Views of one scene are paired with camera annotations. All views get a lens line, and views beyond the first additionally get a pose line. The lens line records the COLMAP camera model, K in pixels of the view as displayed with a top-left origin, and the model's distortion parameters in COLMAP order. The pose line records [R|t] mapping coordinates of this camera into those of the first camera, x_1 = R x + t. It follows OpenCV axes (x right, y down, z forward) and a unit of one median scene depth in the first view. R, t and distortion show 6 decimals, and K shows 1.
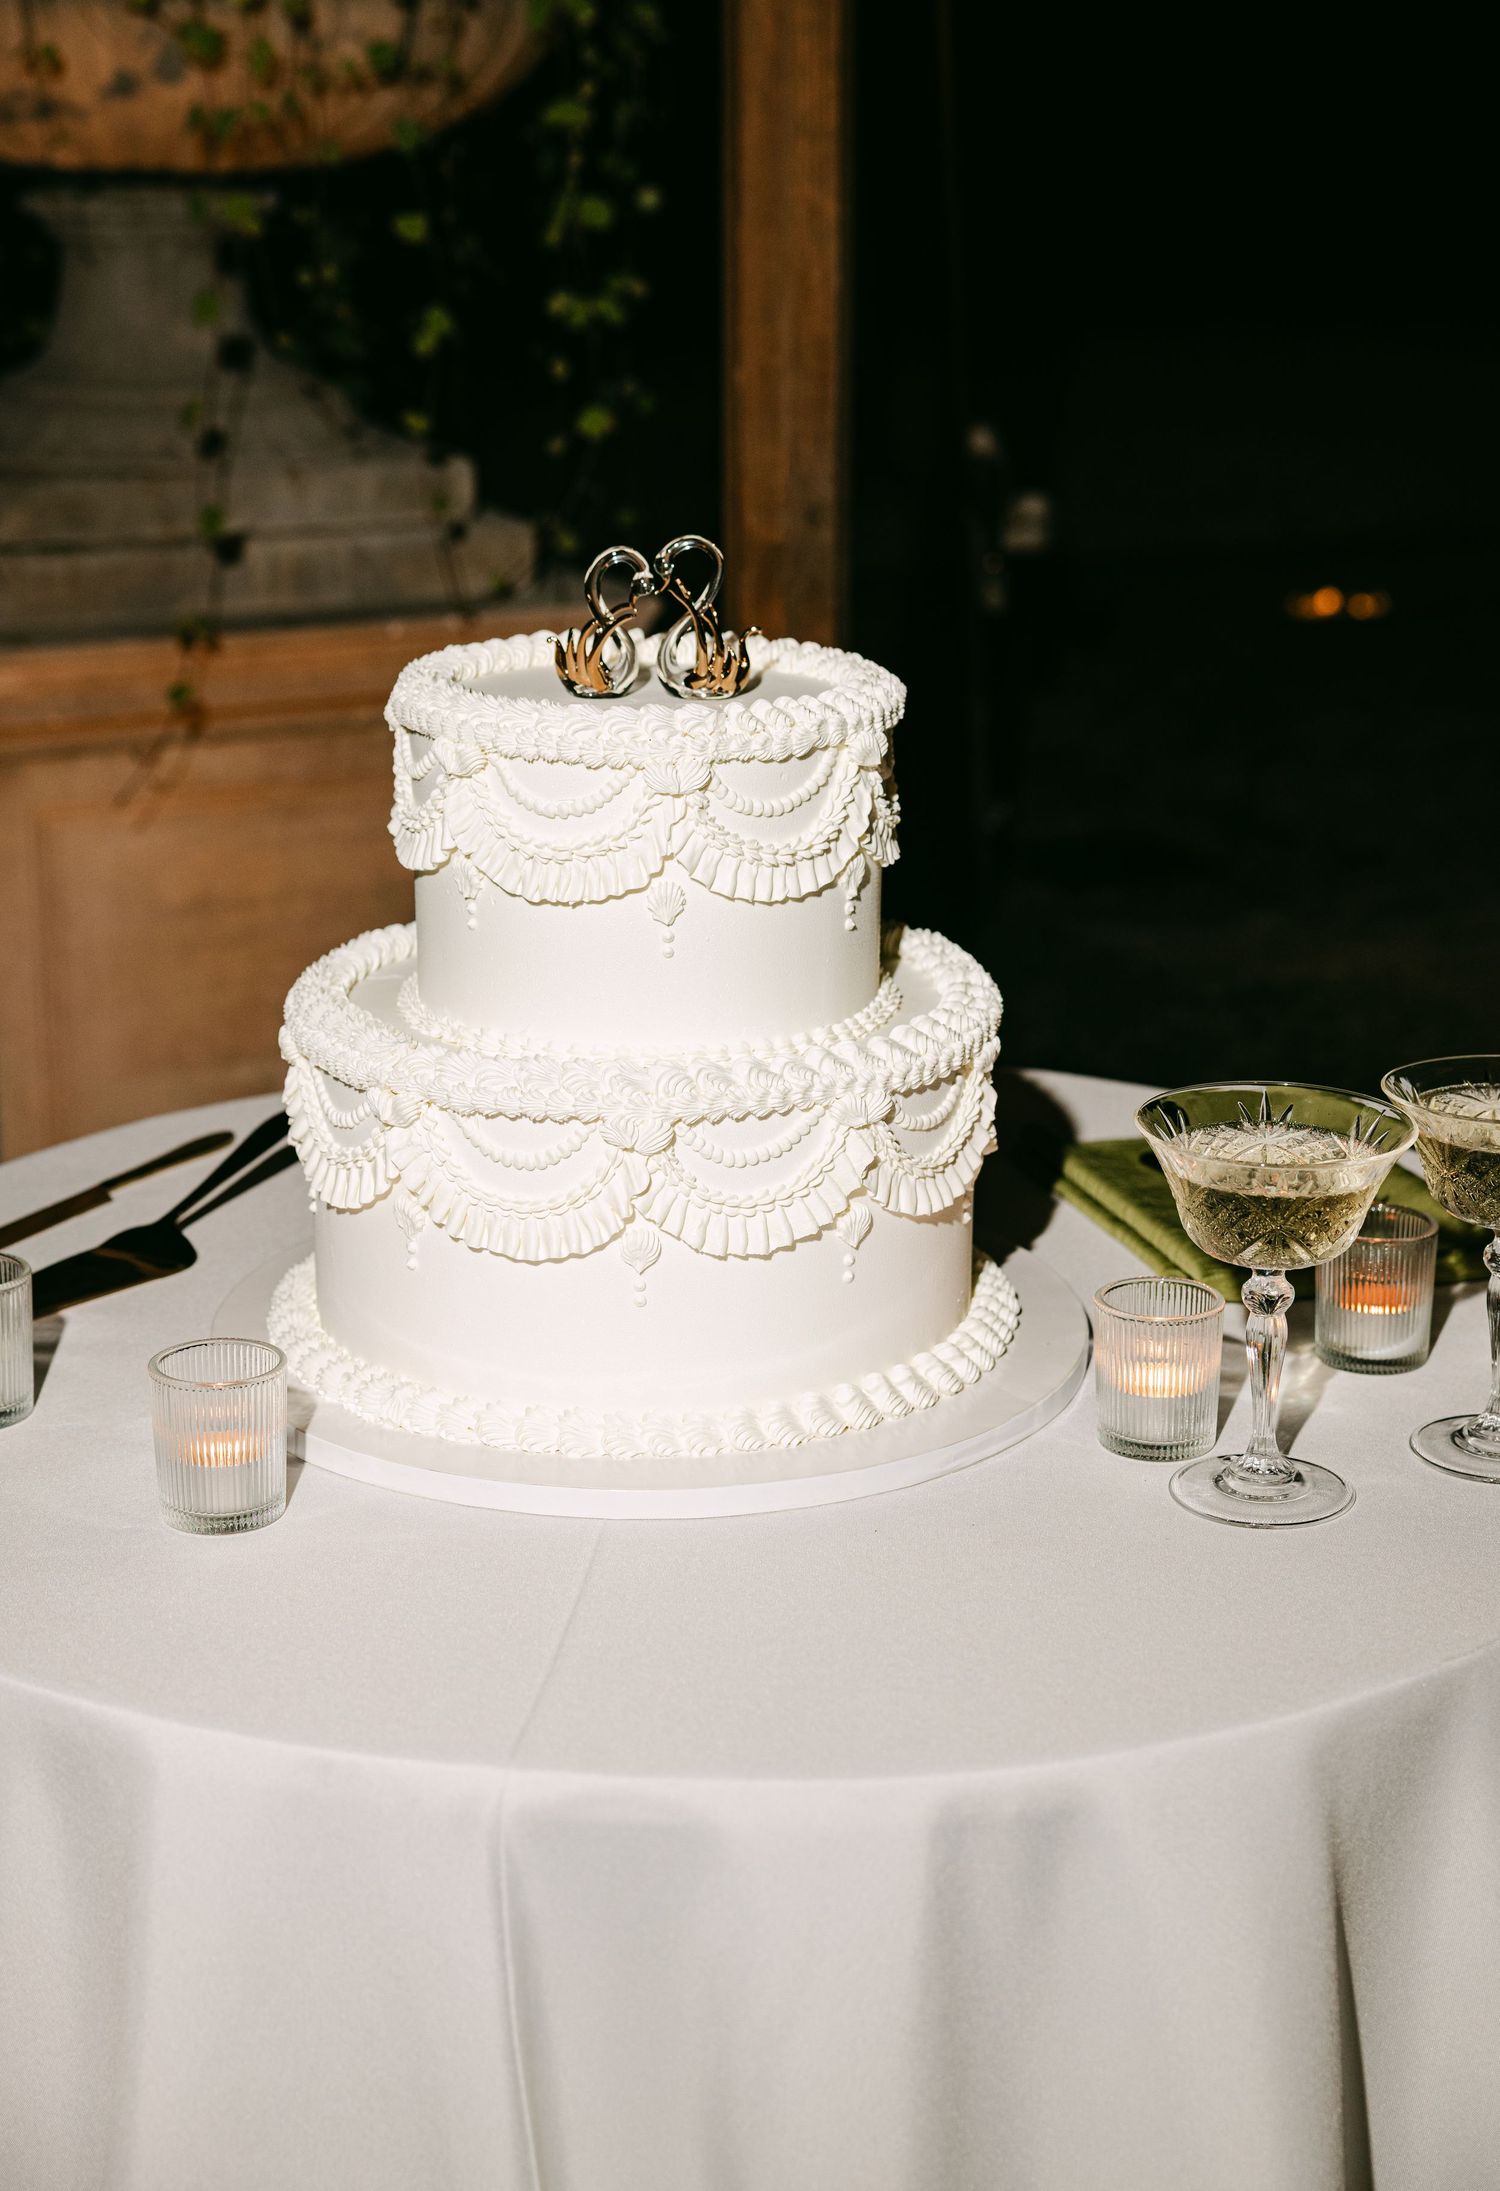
lens RADIAL K [[3472.2, 0, 784.2], [0, 3472.2, 1043.9], [0, 0, 1]] dist [0.033460, 0.000000]
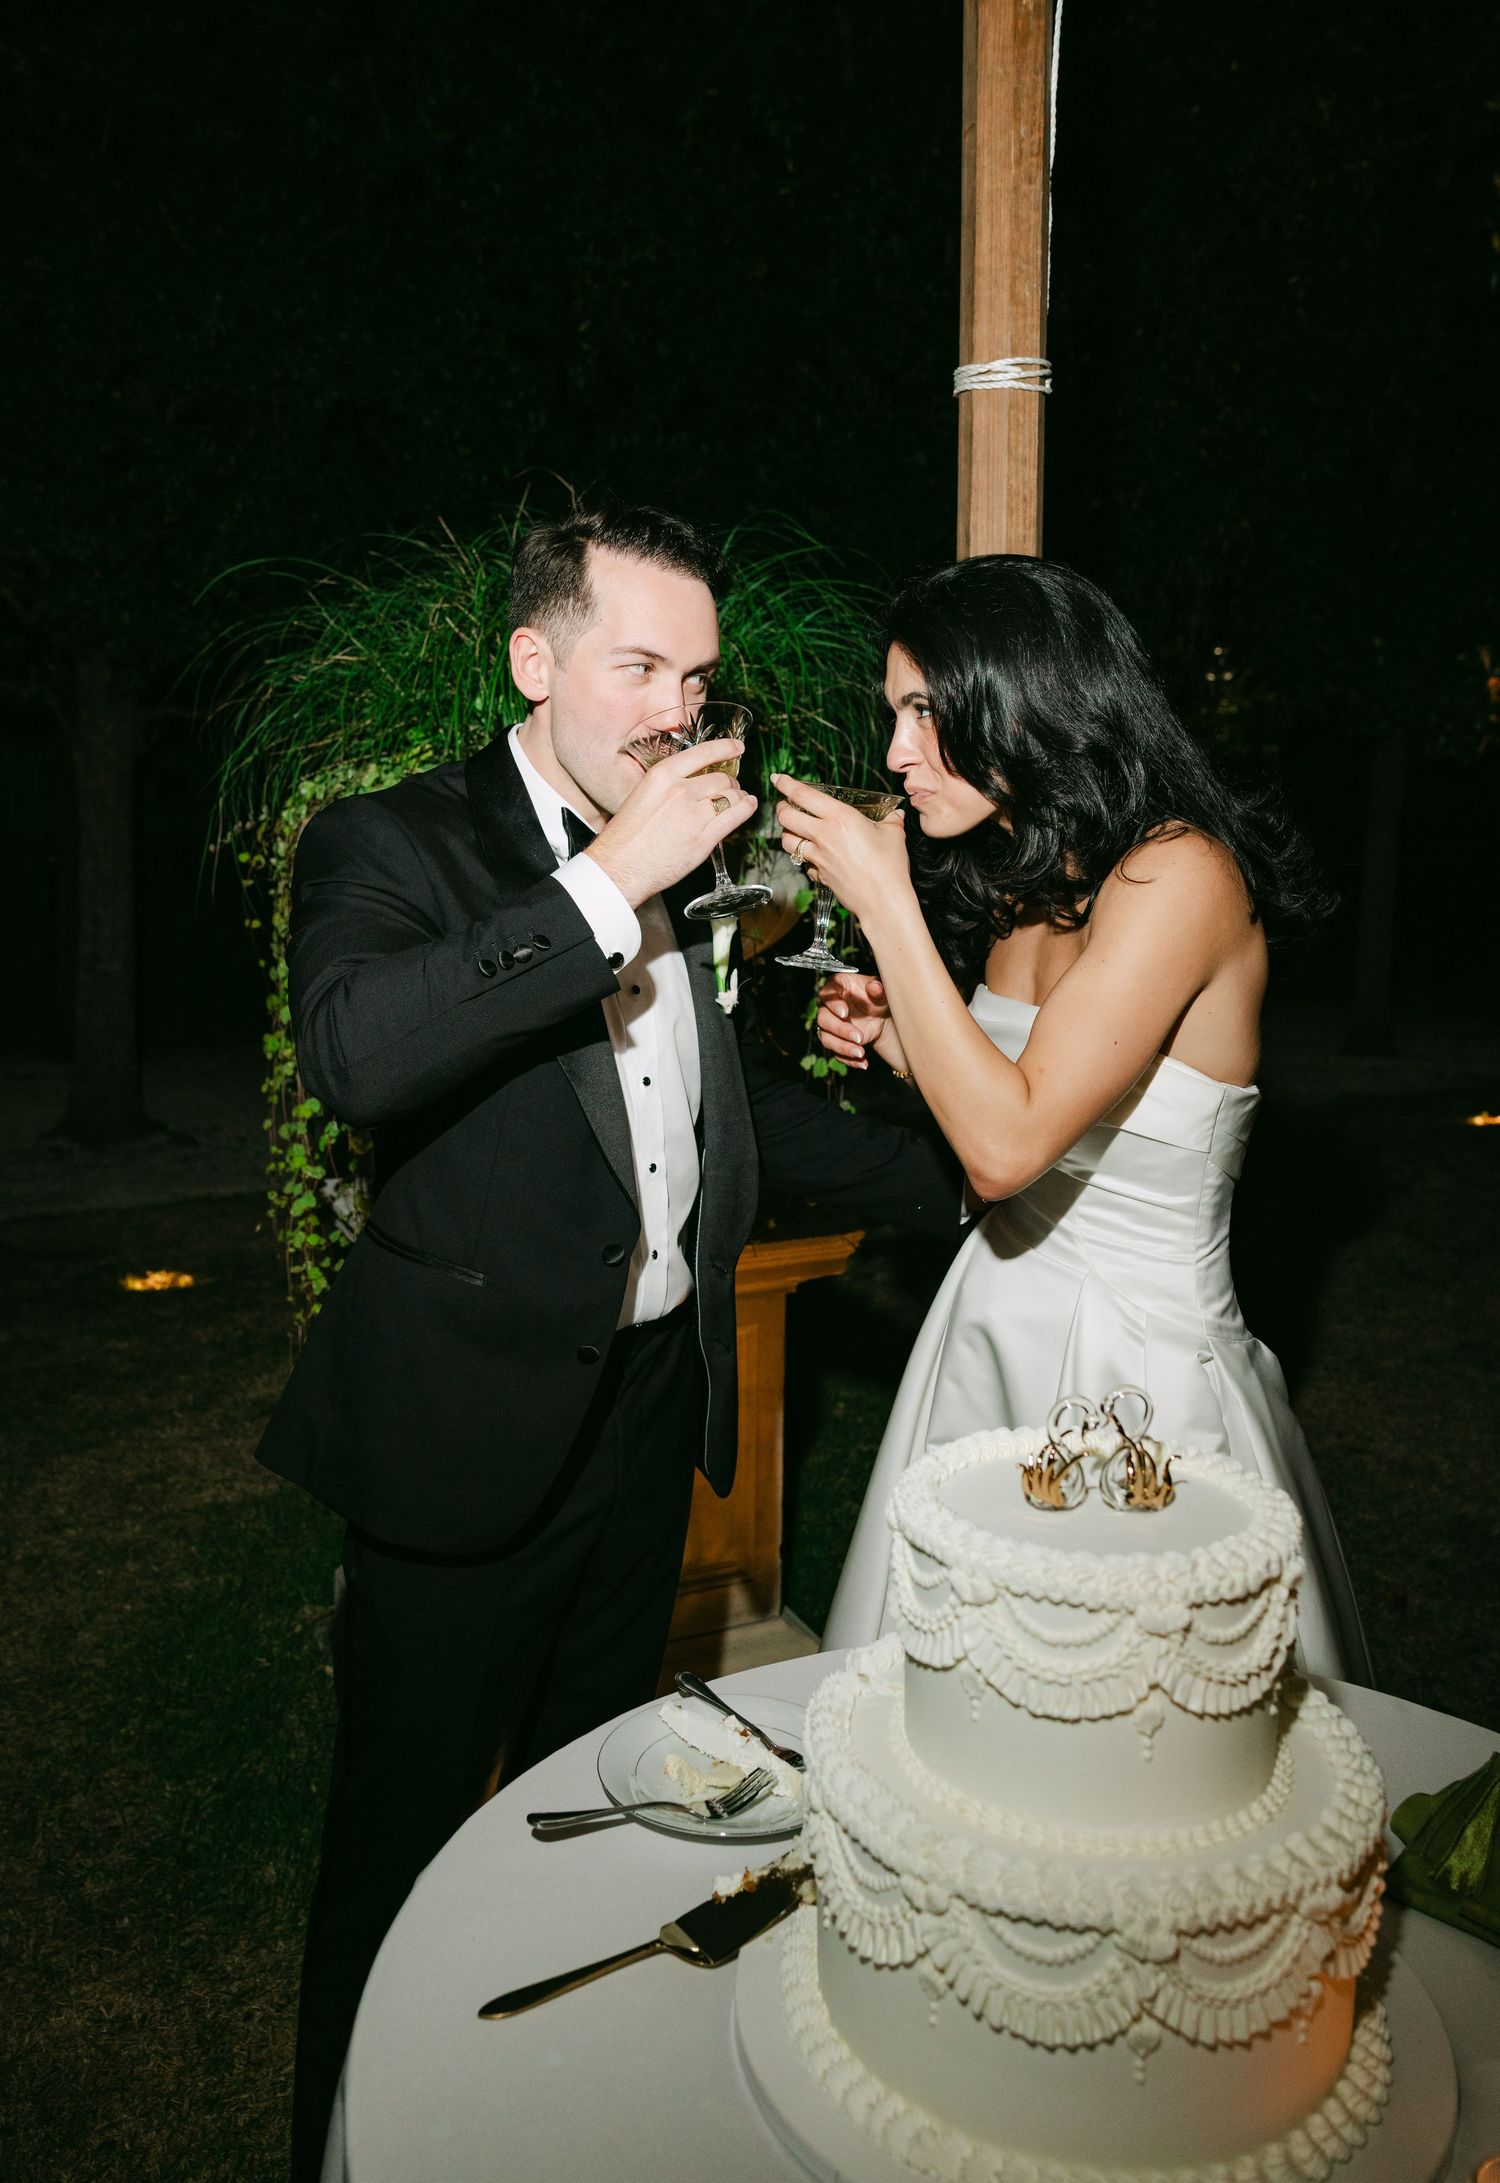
lens RADIAL K [[1670.8, 0, 744.7], [0, 1670.8, 1031.1], [0, 0, 1]] dist [-0.012716, 0.005652]
pose [[0.999724, 0.001293, -0.023455, -0.160353], [-0.005382, 0.984525, -0.175162, -0.172813], [0.022865, 0.175240, 0.984260, 0.379970]]
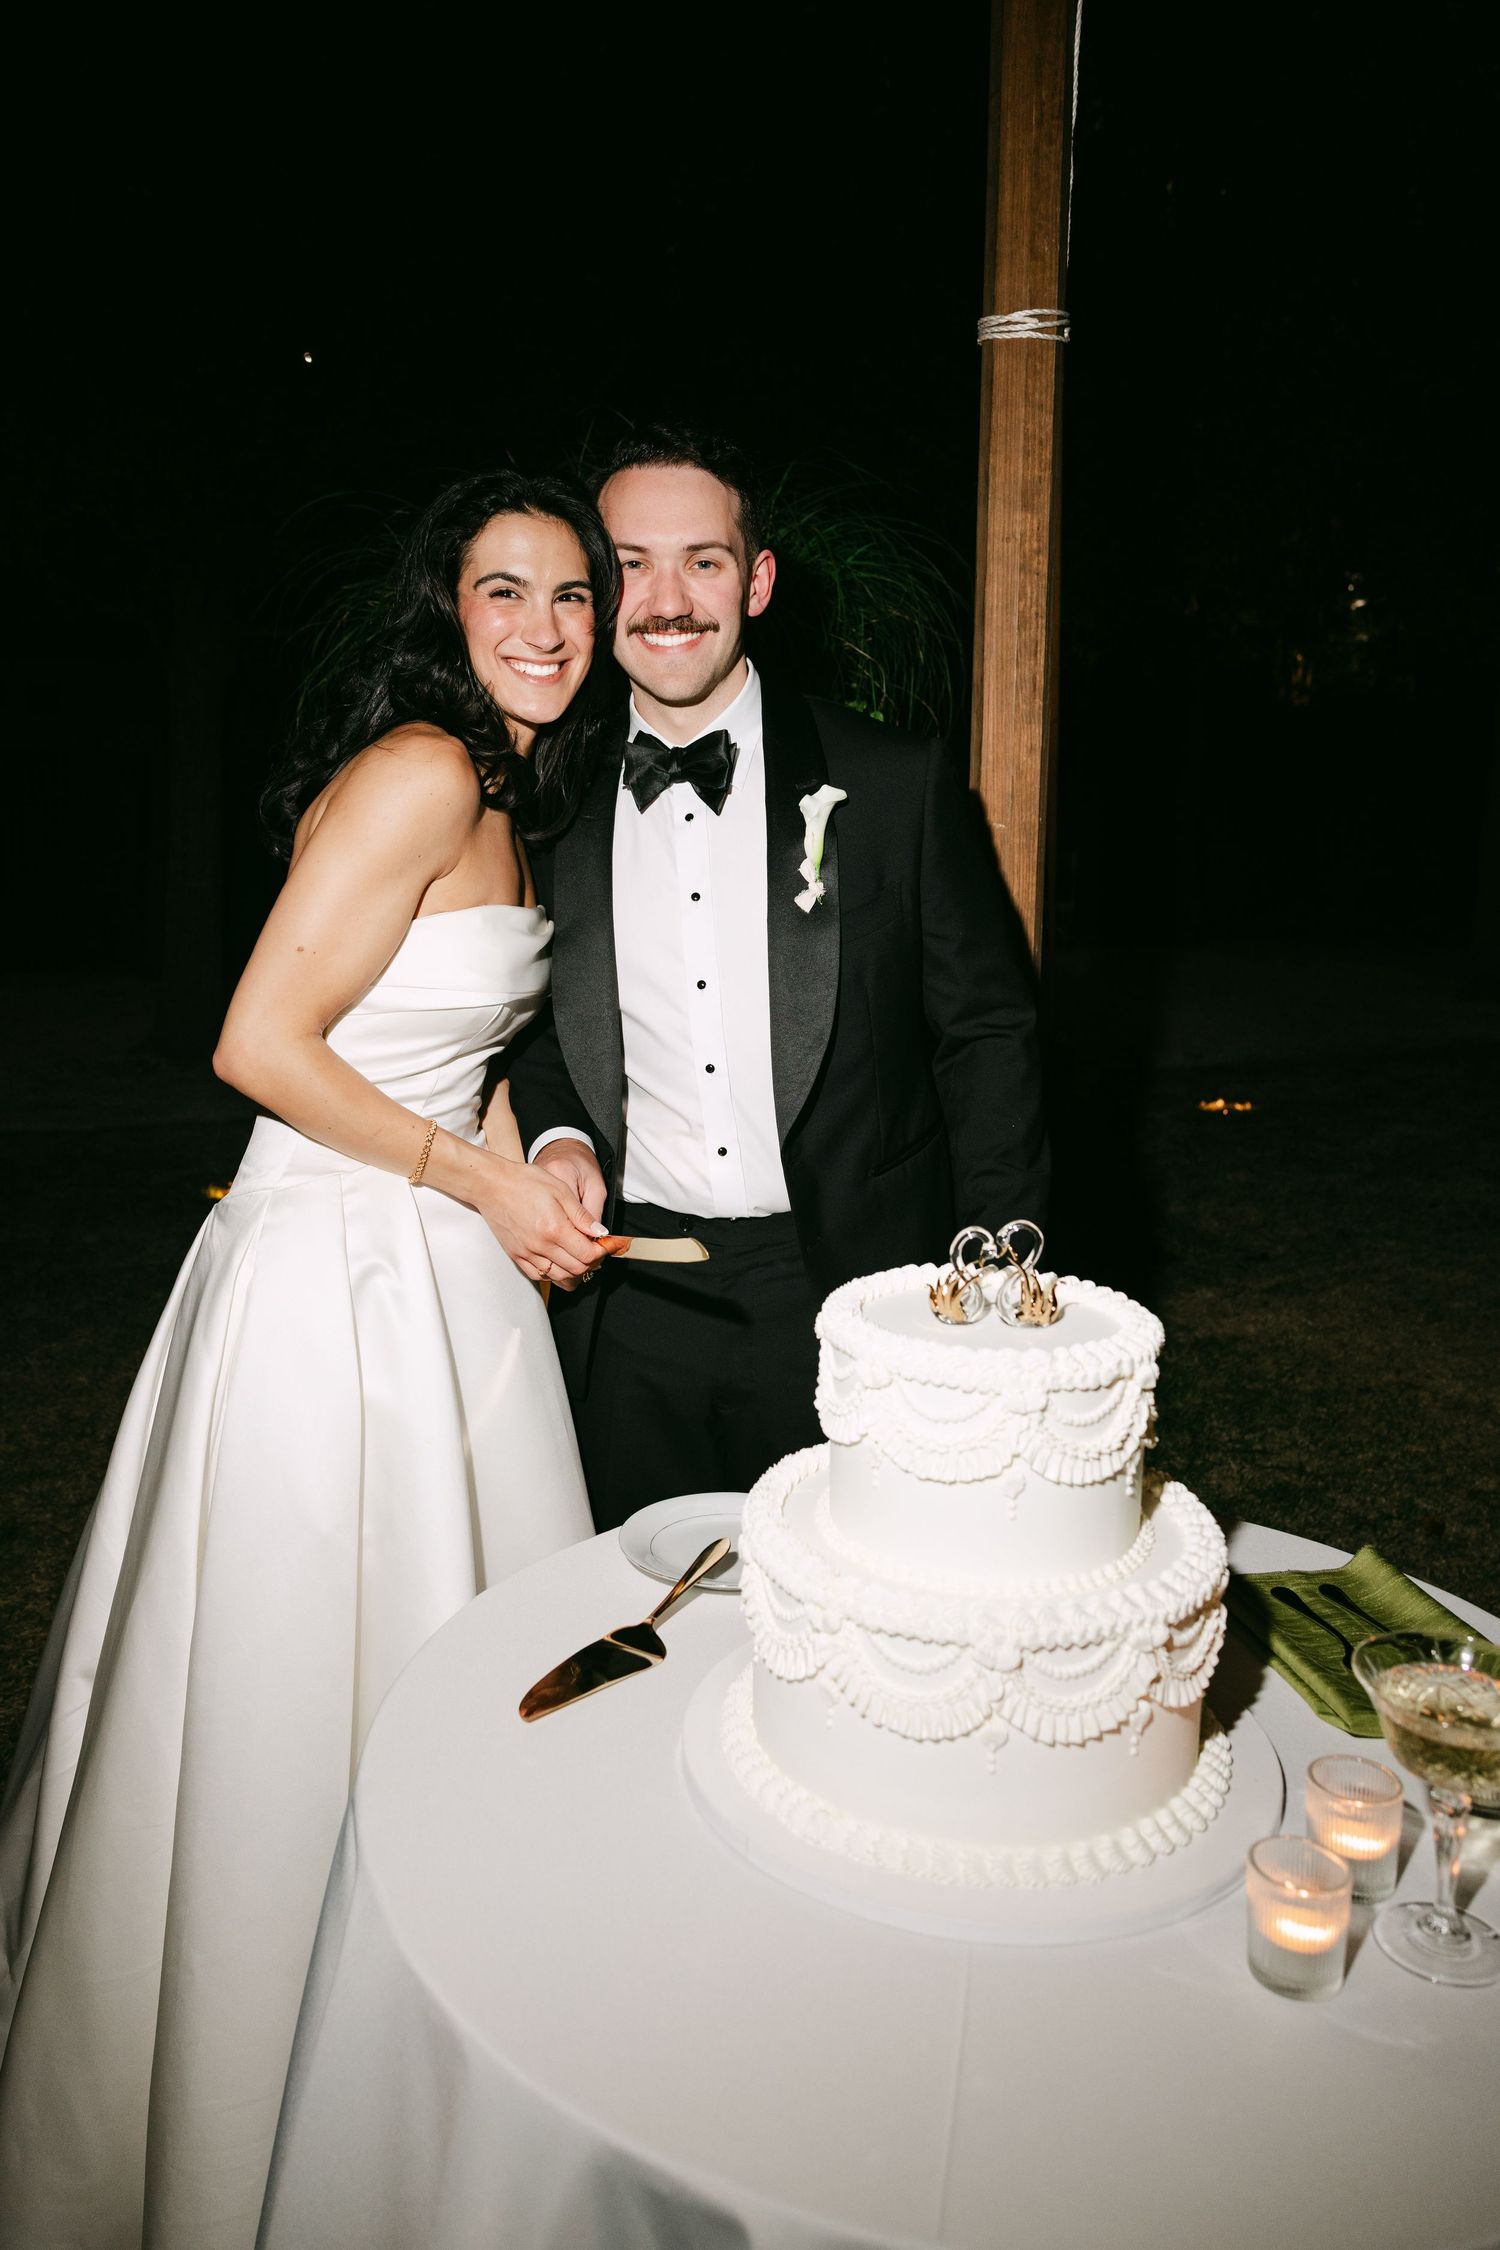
lens RADIAL K [[1746.3, 0, 744.0], [0, 1746.3, 998.5], [0, 0, 1]] dist [-0.004402, -0.014967]
pose [[0.996157, 0.022584, -0.084629, -0.088622], [-0.035746, 0.986887, -0.157404, -0.121991], [0.079965, 0.159824, 0.983901, 0.231263]]
